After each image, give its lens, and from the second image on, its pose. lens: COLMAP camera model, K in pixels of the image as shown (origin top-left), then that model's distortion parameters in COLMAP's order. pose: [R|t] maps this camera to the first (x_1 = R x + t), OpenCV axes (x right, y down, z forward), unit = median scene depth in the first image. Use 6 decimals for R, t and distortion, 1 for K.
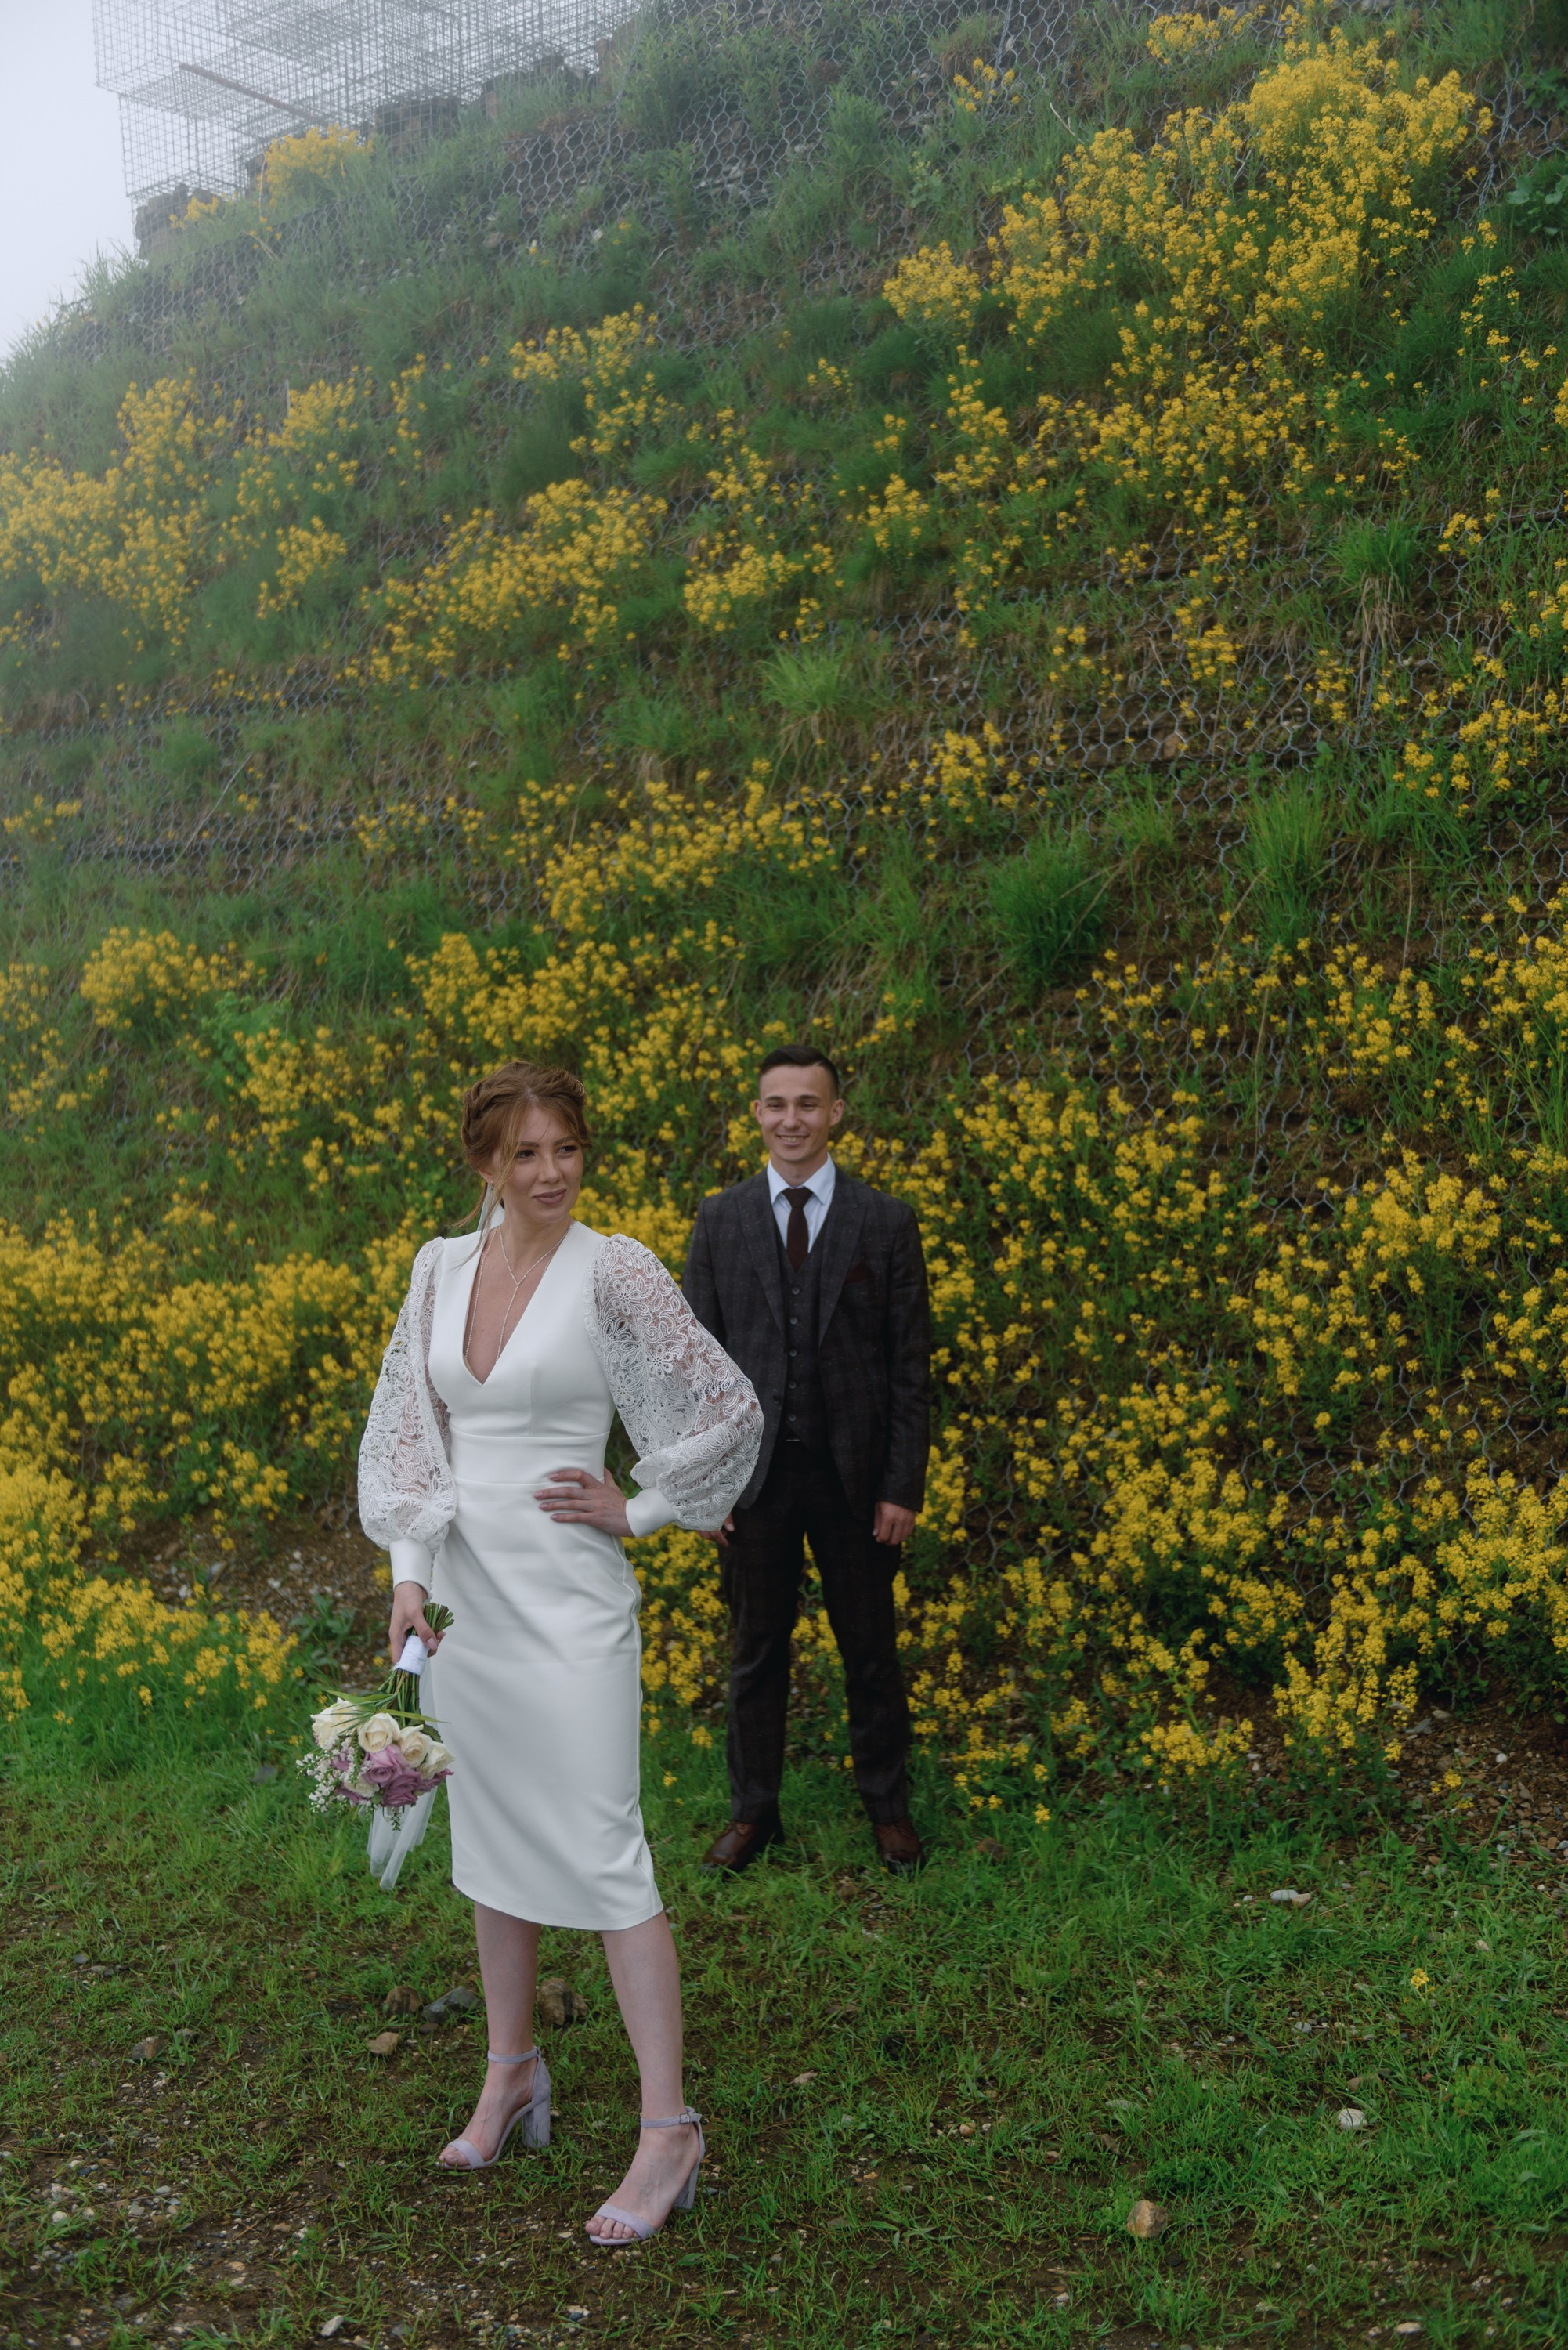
lens RADIAL K [[2449.4, 0, 776.2], [0, 2449.4, 1181.4], [0, 0, 1]] dist [-0.017597, 0.003373]
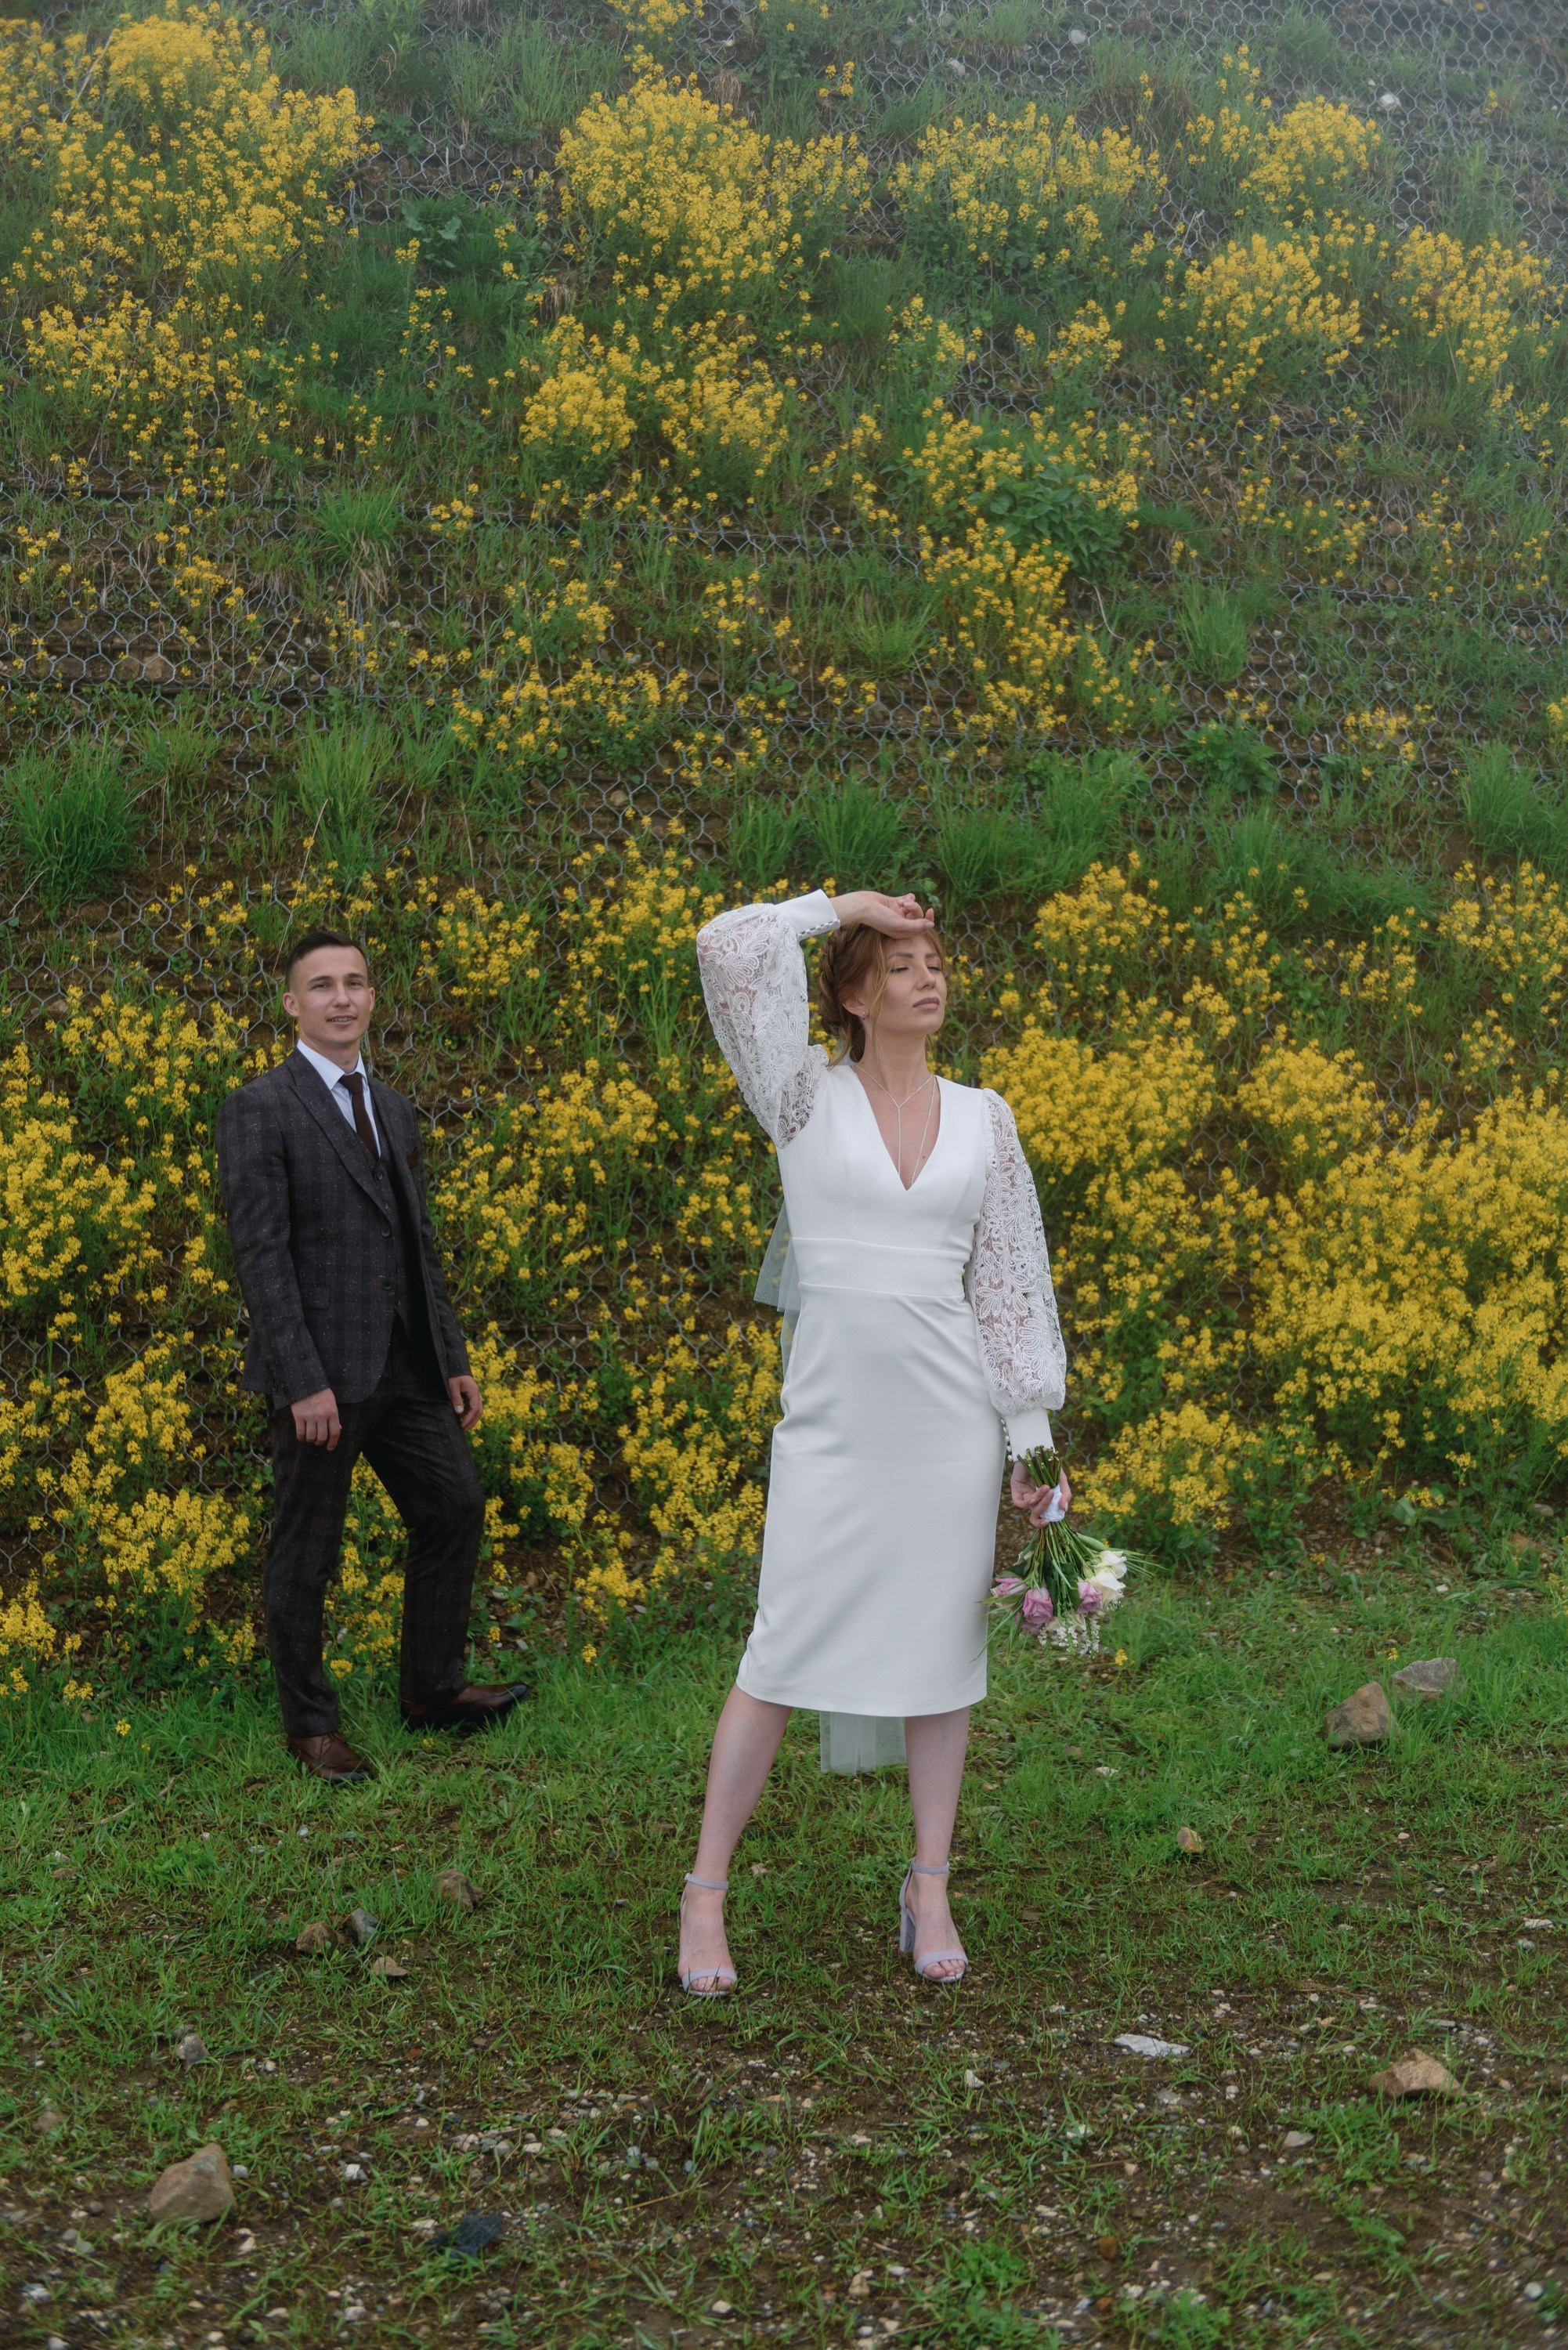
lens RADIAL K [[2489.7, 0, 776.7], [0, 2489.7, 1179.9], [0, 0, 1]] dist [-0.023490, 0.005182]
pose [[0.593172, -0.018424, 0.804865, -0.495723], [0.027168, 0.999627, 0.002860, 0.034107], [-0.804618, 0.020170, 0.593451, 0.191742]]
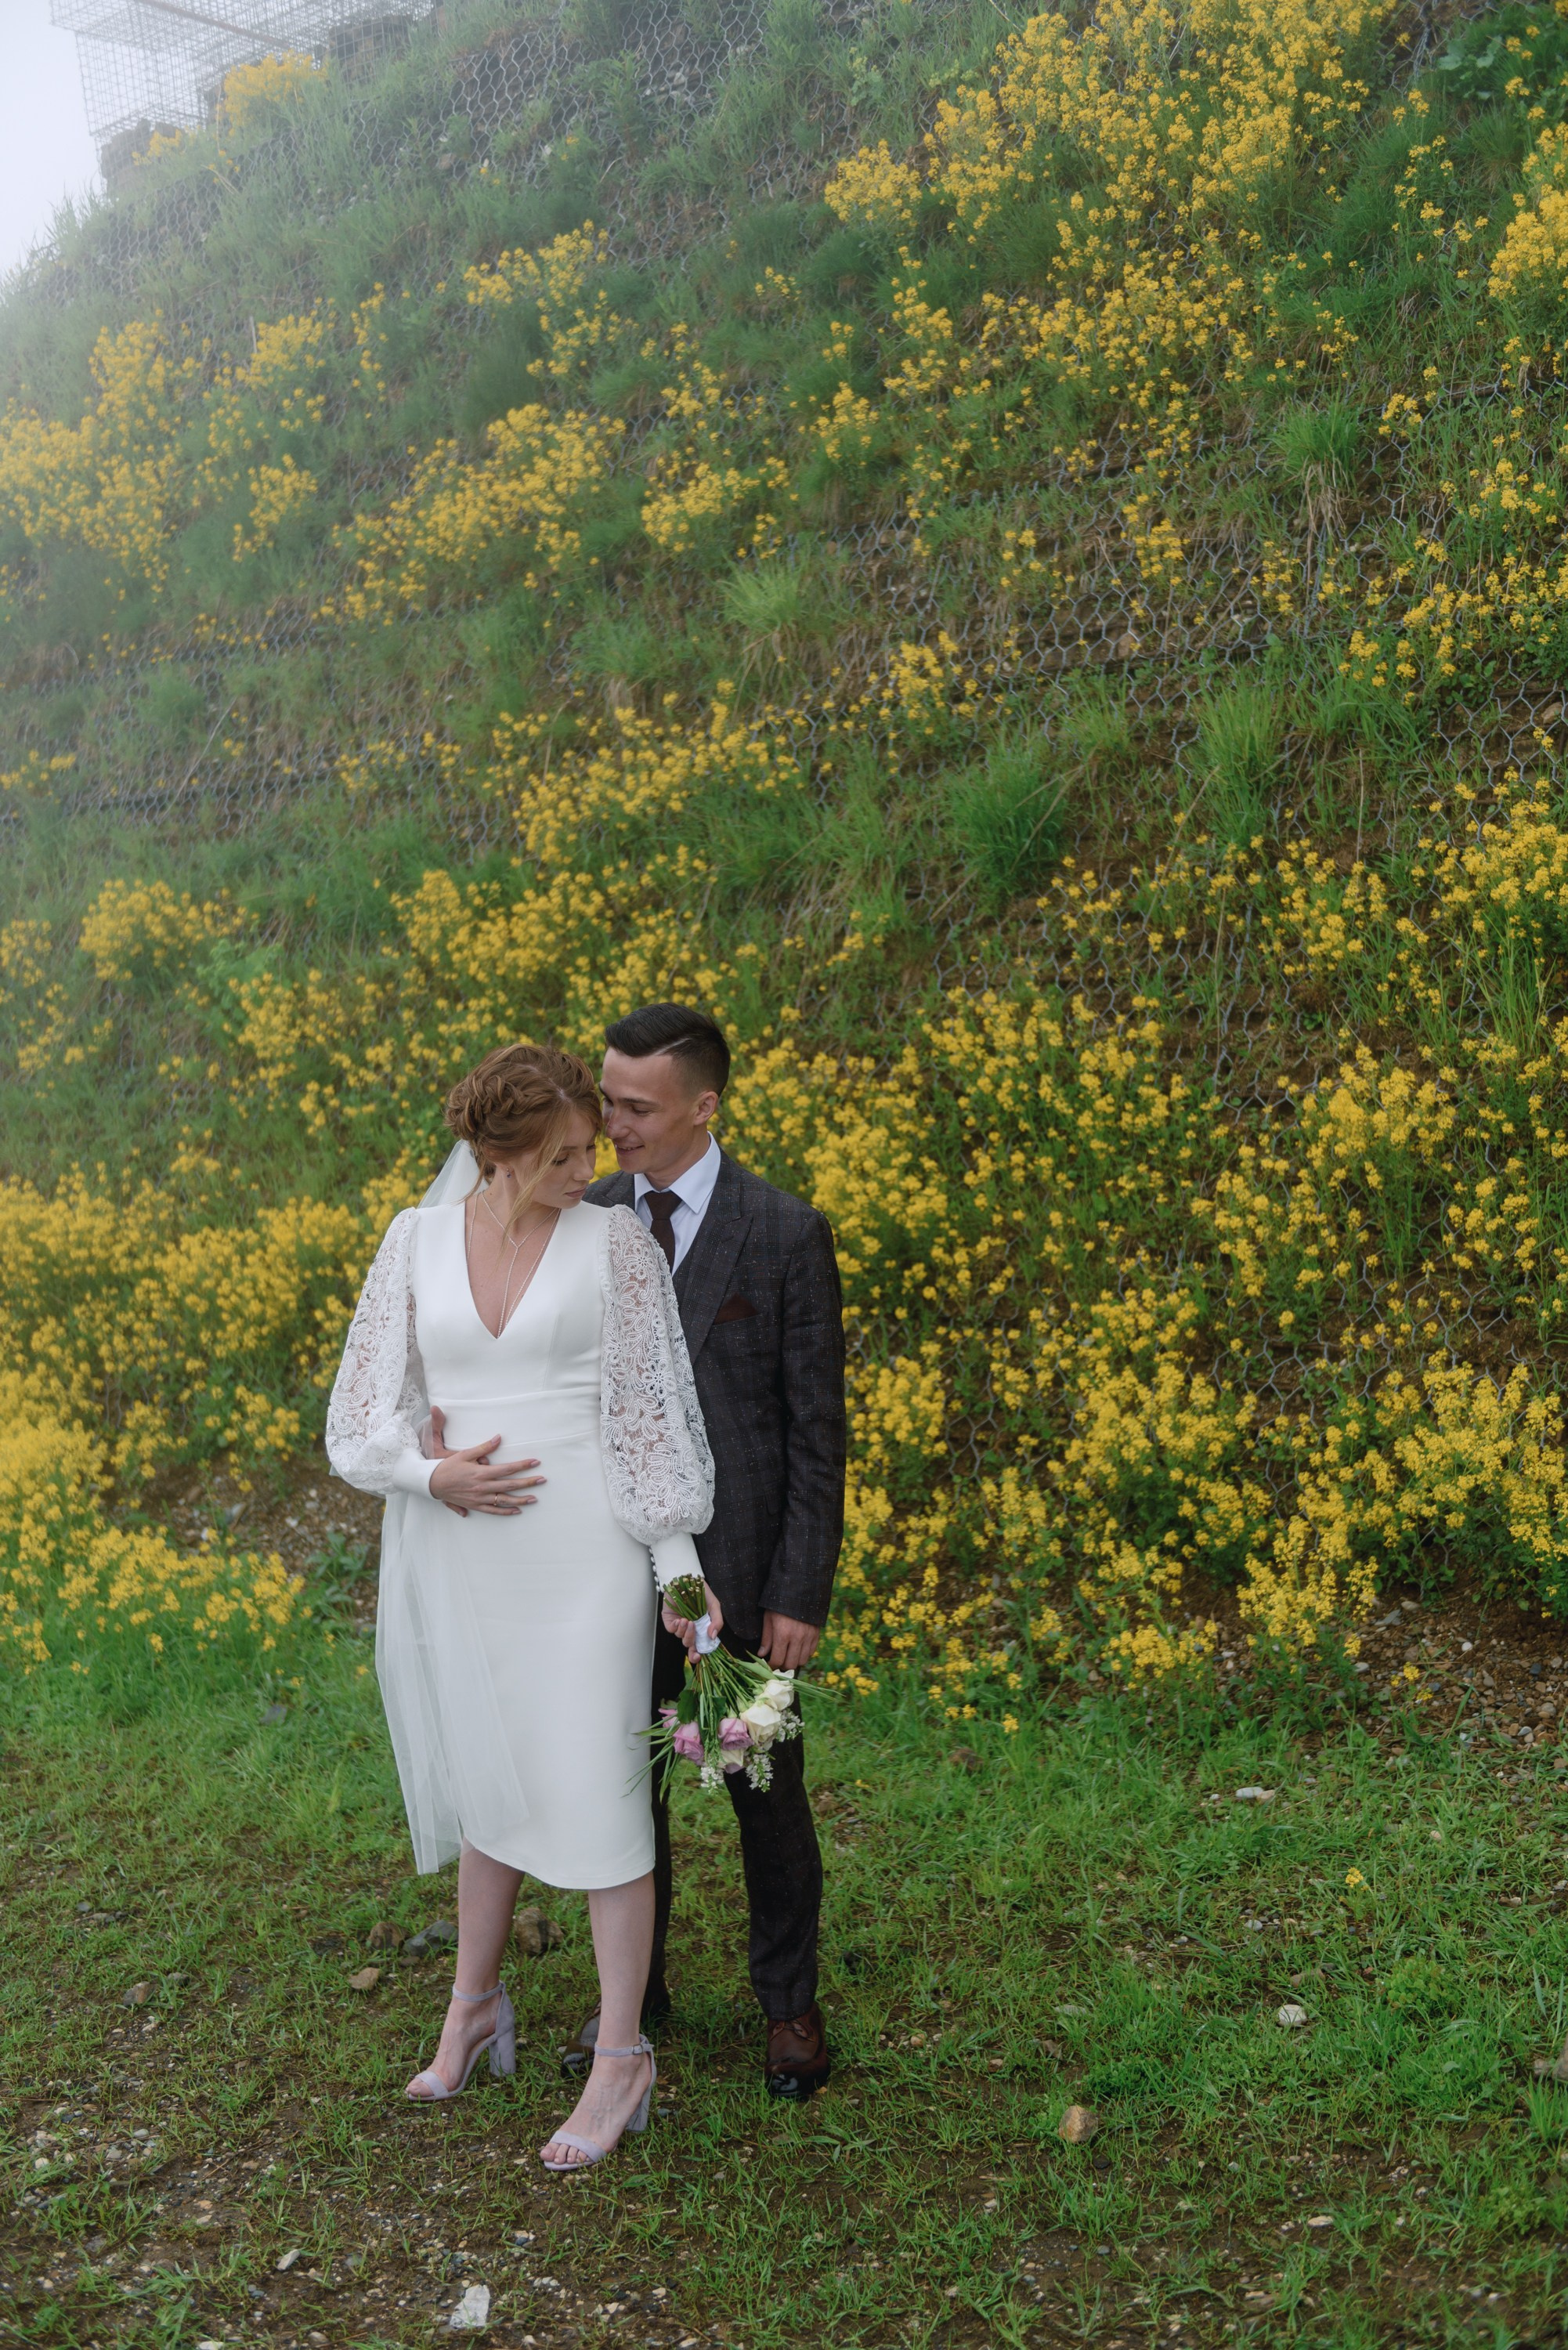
lens RADIAL K [[2449.4, 0, 776.2], [0, 2449.4, 1181.4], [0, 0, 1]] dist [-0.017597, 0.003373]
pose [[0.998055, -0.054033, -0.031106, 0.037926], [0.055366, 0.997509, 0.043702, -0.011557], [0.028667, -0.045339, 0.998560, -0.007406]]
